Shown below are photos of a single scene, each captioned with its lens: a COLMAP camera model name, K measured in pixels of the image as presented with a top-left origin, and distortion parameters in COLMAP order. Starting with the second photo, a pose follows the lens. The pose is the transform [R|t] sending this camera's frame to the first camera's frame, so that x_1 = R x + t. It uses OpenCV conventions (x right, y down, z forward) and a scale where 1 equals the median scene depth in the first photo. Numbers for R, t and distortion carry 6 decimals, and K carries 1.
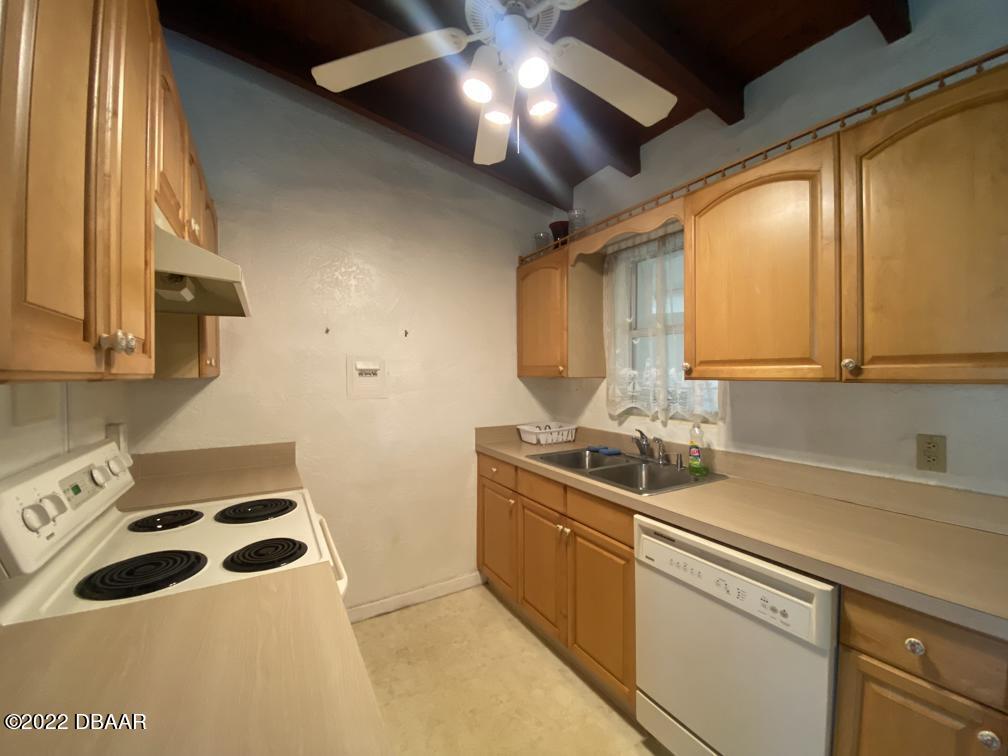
lens RADIAL K [[403.5, 0, 505.3], [0, 403.5, 373.6], [0, 0, 1]] dist [-0.003404, -0.003253]
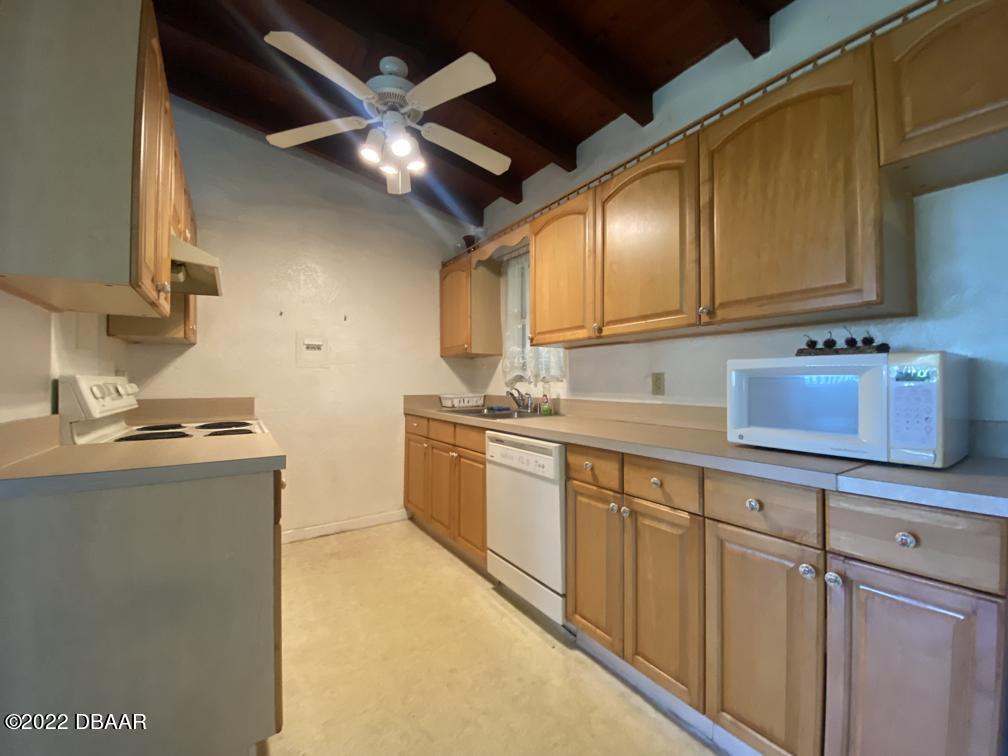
lens RADIAL K [[403.5, 0, 508.3], [0, 403.5, 376.1], [0, 0, 1]] dist [-0.003404, -0.003253]
pose [[0.997690, 0.004163, 0.067800, 0.239535], [-0.003171, 0.999887, -0.014727, 0.131912], [-0.067853, 0.014478, 0.997590, -0.408908]]
